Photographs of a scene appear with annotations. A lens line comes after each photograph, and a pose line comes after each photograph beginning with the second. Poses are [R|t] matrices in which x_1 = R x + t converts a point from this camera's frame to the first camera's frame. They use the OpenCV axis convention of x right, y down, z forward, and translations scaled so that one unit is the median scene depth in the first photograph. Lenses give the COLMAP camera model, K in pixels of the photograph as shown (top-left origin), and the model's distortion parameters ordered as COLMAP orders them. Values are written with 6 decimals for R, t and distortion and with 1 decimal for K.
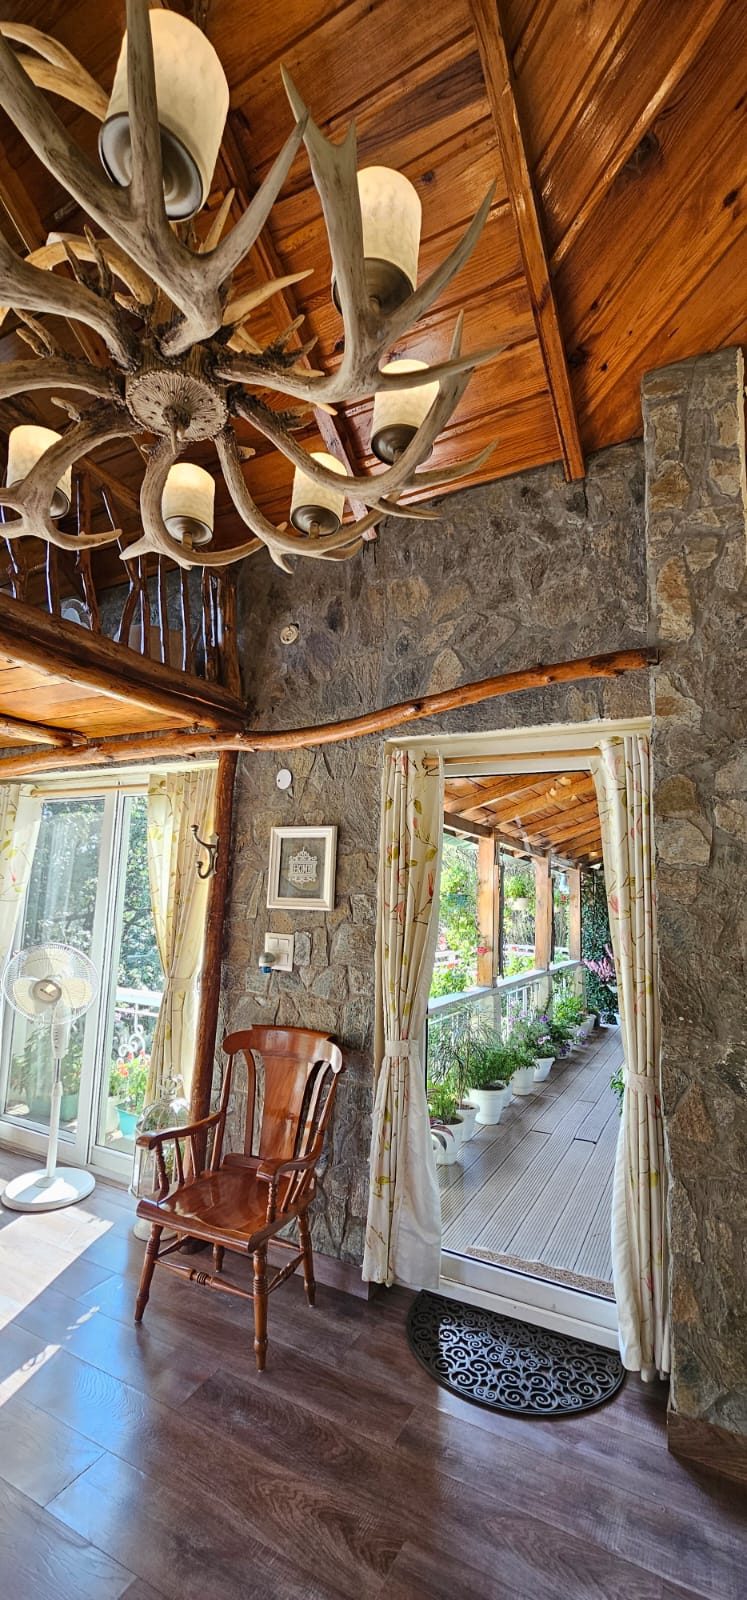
lens RADIAL K [[652.0, 0, 363.1], [0, 652.0, 798.6], [0, 0, 1]] dist [0.000349, -0.000425]
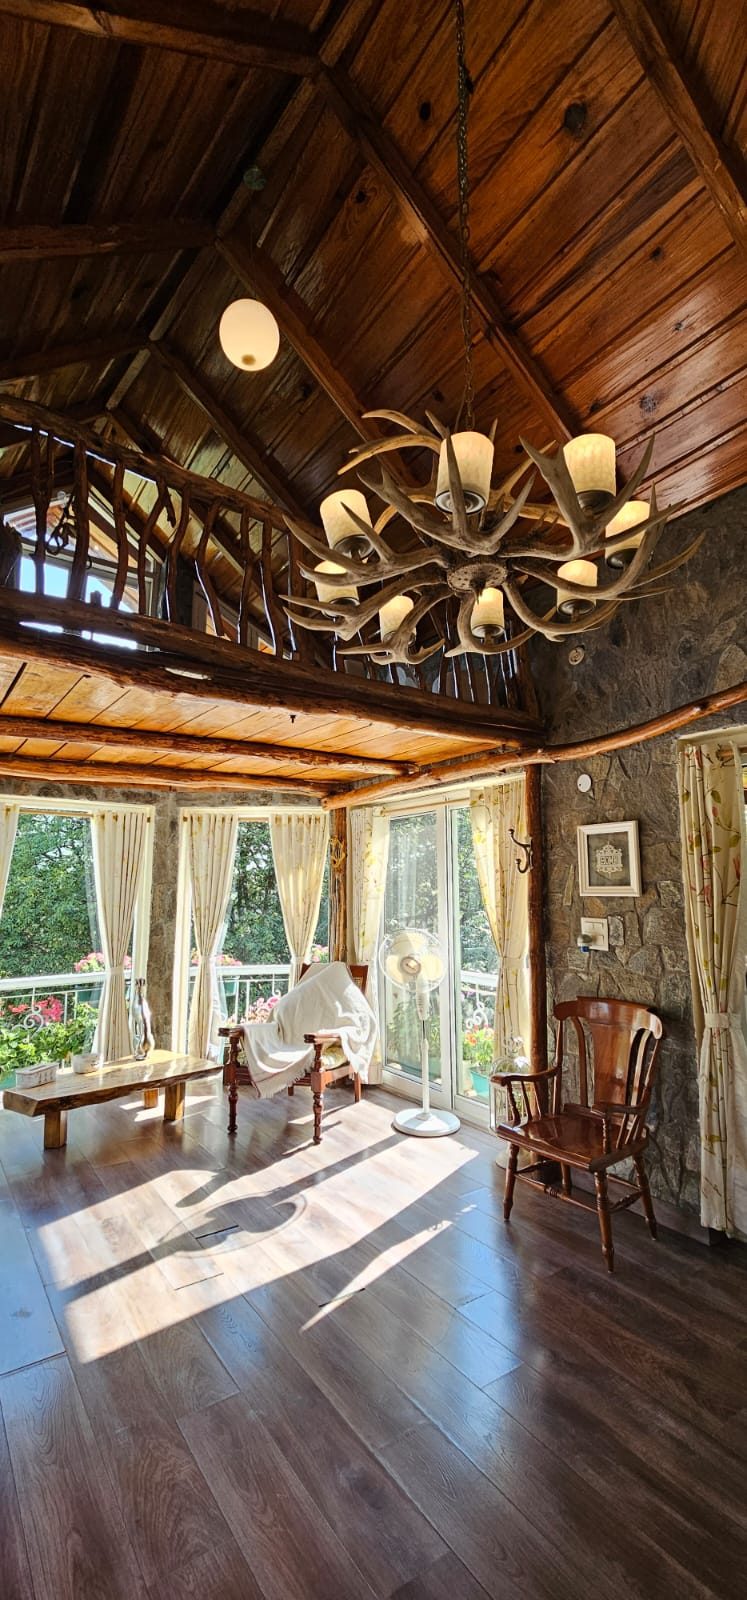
lens RADIAL K [[652.0, 0, 363.1], [0, 652.0, 798.6], [0, 0, 1]] dist [0.000349, -0.000425]
pose [[0.887259, -0.095810, -0.451212, 0.052603], [0.094614, 0.995193, -0.025270, -0.011937], [0.451465, -0.020270, 0.892059, -0.215540]]
